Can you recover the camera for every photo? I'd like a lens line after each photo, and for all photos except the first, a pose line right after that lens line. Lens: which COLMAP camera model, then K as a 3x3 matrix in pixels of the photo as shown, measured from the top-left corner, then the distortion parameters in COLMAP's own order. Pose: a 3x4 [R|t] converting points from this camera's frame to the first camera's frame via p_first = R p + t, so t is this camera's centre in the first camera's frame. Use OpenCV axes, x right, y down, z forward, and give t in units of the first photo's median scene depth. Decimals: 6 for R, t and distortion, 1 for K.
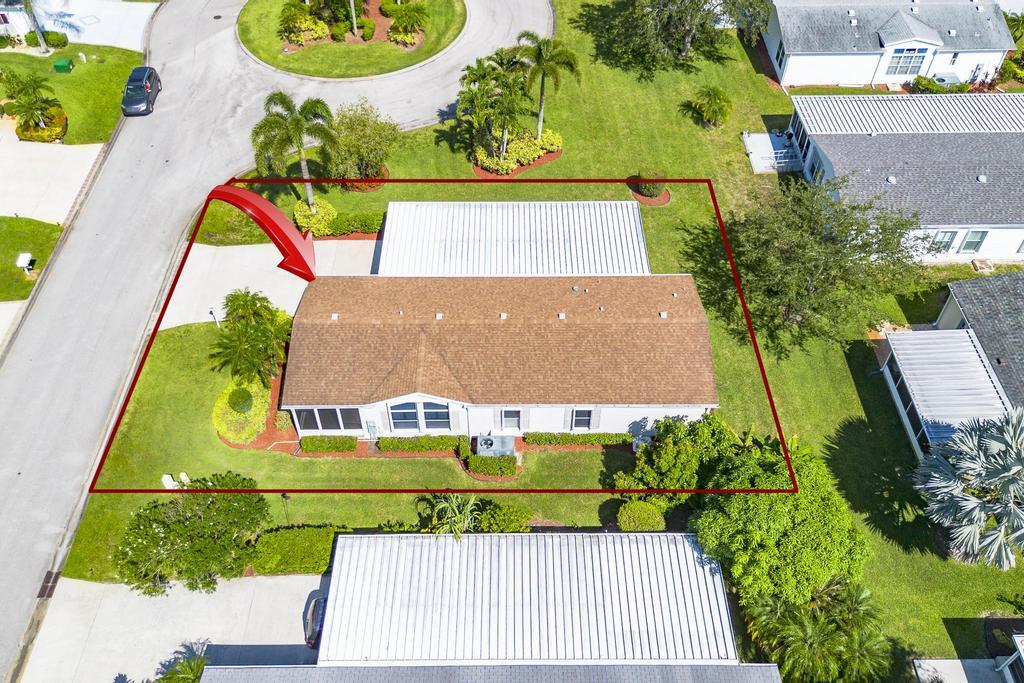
lens RADIAL K [[866.5, 0, 511.9], [0, 866.5, 338.7], [0, 0, 1]] dist [0.049148, -0.037893]
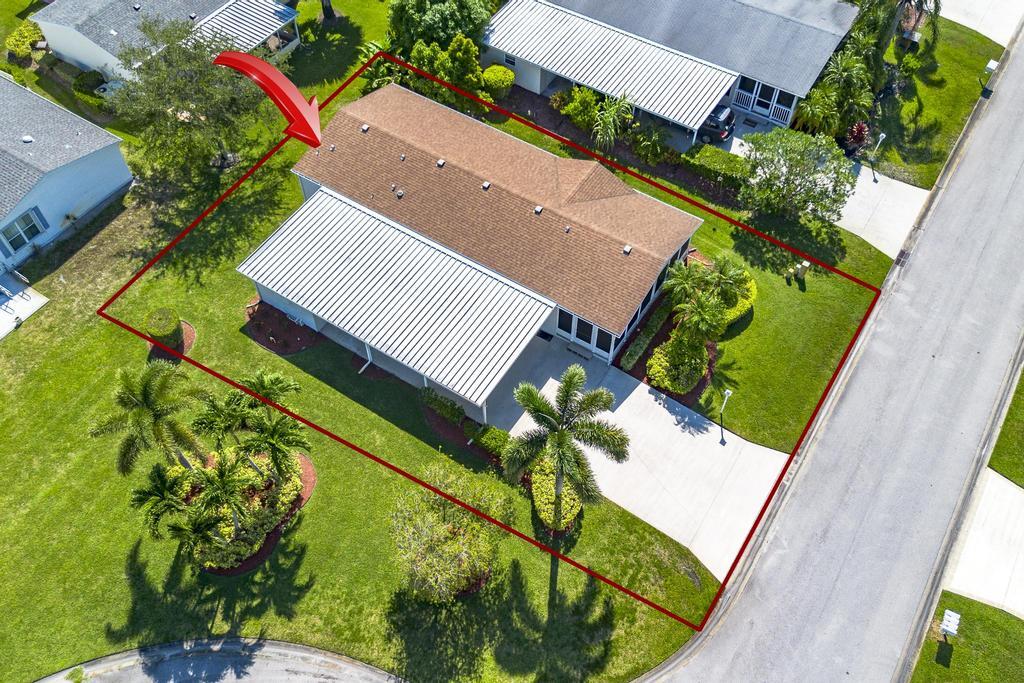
lens RADIAL K [[866.5, 0, 513.7], [0, 866.5, 339.1], [0, 0, 1]] dist [0.049148, -0.037893]
pose [[-0.837696, -0.445722, 0.315589, -0.399044], [0.399559, -0.106244, 0.910530, -0.872382], [-0.372314, 0.888844, 0.267092, 0.768814]]
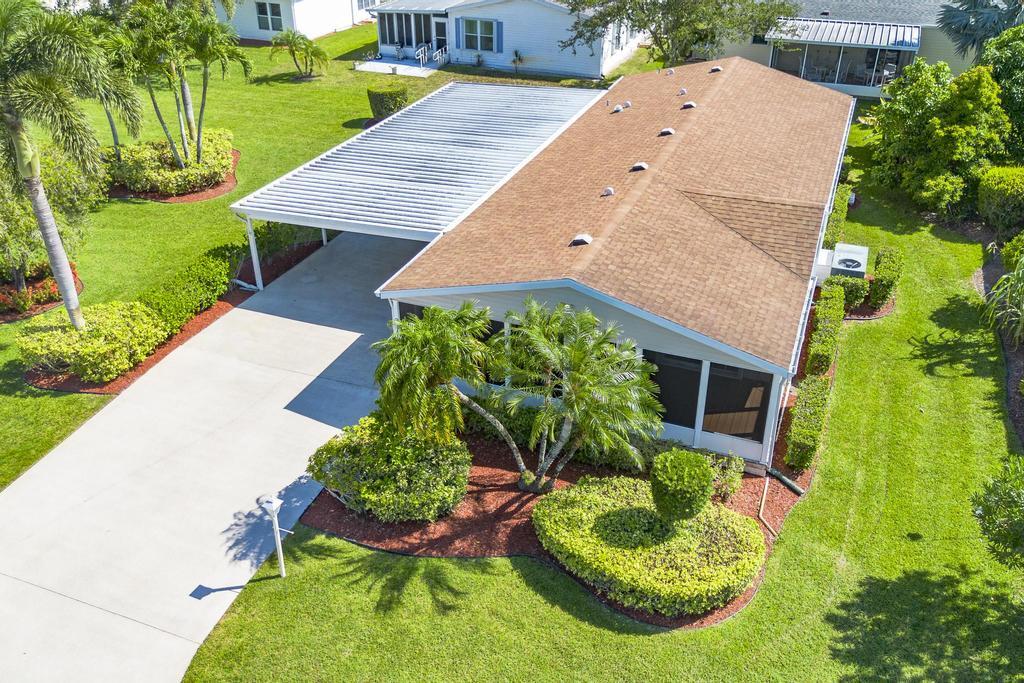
lens RADIAL K [[866.5, 0, 513.8], [0, 866.5, 337.0], [0, 0, 1]] dist [0.049148, -0.037893]
pose [[0.371870, -0.471382, 0.799695, -0.521090], [0.685656, 0.720212, 0.105690, -0.053297], [-0.625770, 0.509012, 0.591031, 0.691271]]
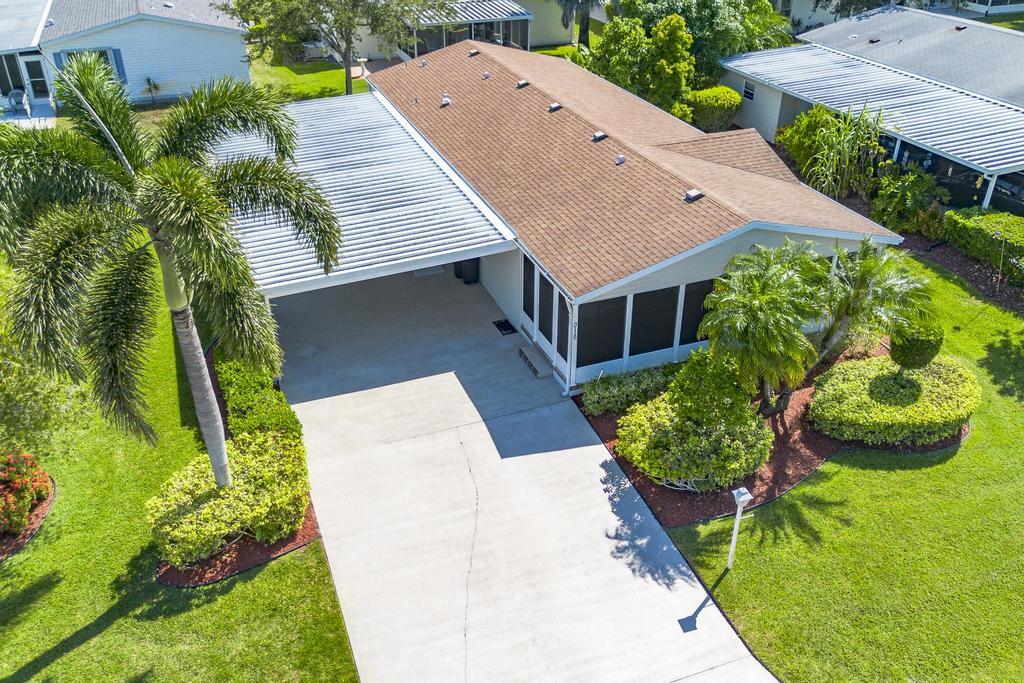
lens RADIAL K [[866.5, 0, 512.3], [0, 866.5, 338.2], [0, 0, 1]] dist [0.049148, -0.037893]
pose [[-0.355663, -0.476694, 0.803907, -0.528831], [0.690002, 0.446245, 0.569879, -0.299974], [-0.630397, 0.757383, 0.170207, 0.916421]]
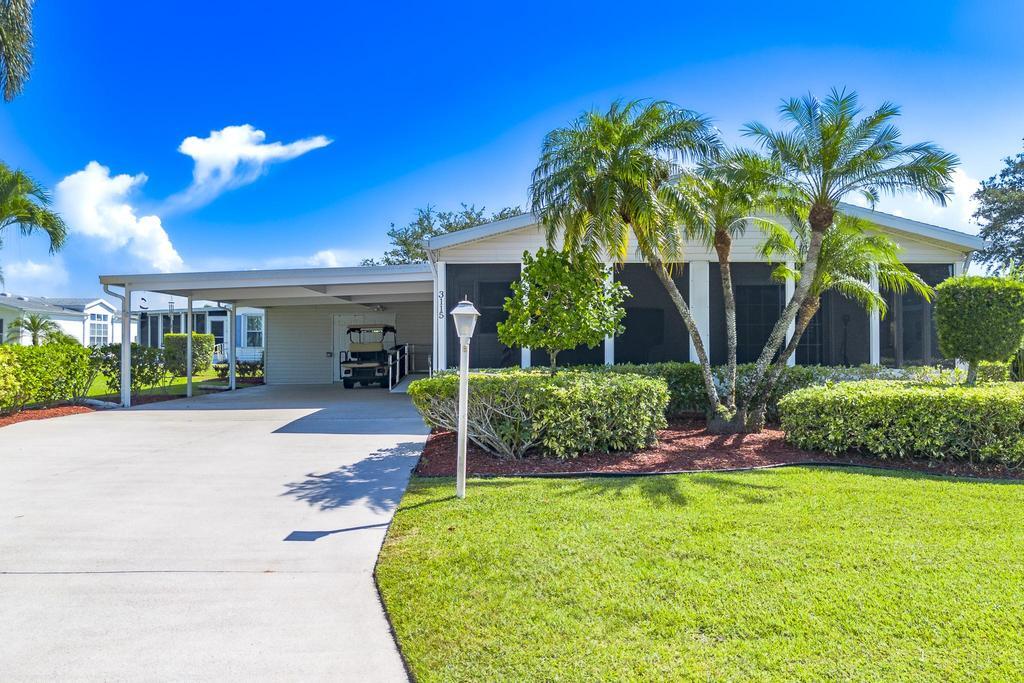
lens RADIAL K [[866.5, 0, 513.2], [0, 866.5, 340.6], [0, 0, 1]] dist [0.049148, -0.037893]
pose [[-0.011933, 0.007650, 0.999900, -0.500813], [0.737477, 0.675362, 0.003634, -0.026793], [-0.675267, 0.737446, -0.013701, 0.960482]]
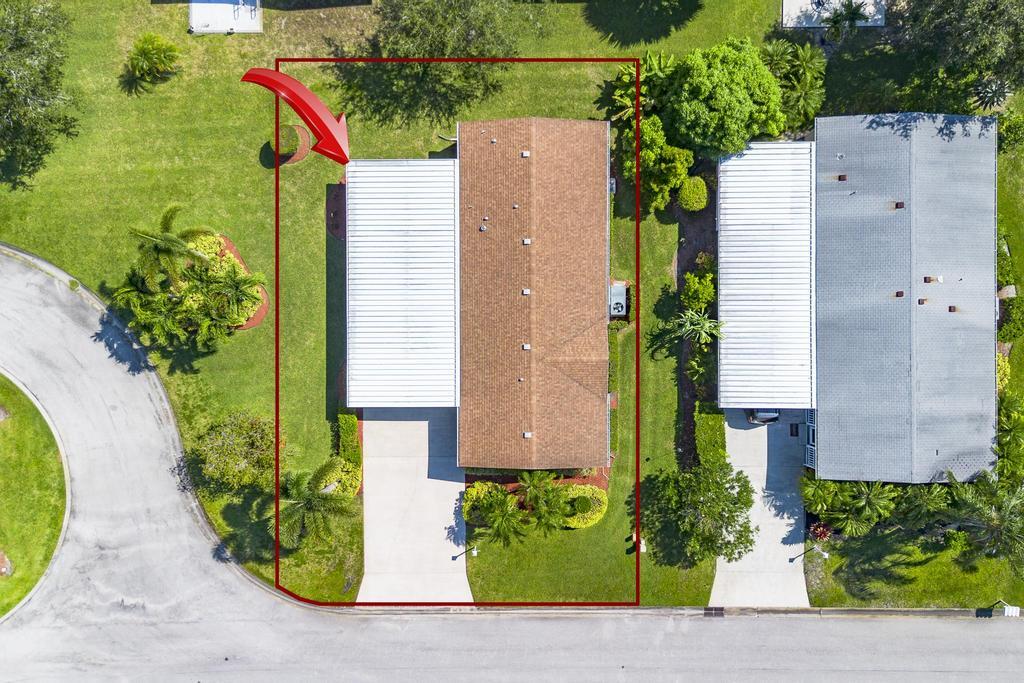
lens RADIAL K [[866.5, 0, 508.3], [0, 866.5, 336.4], [0, 0, 1]] dist [0.049148, -0.037893]
pose [[0.001542, -0.999995, 0.002853, -0.064668], [0.745207, 0.003051, 0.666826, -0.725268], [-0.666832, 0.001098, 0.745208, 0.128179]]
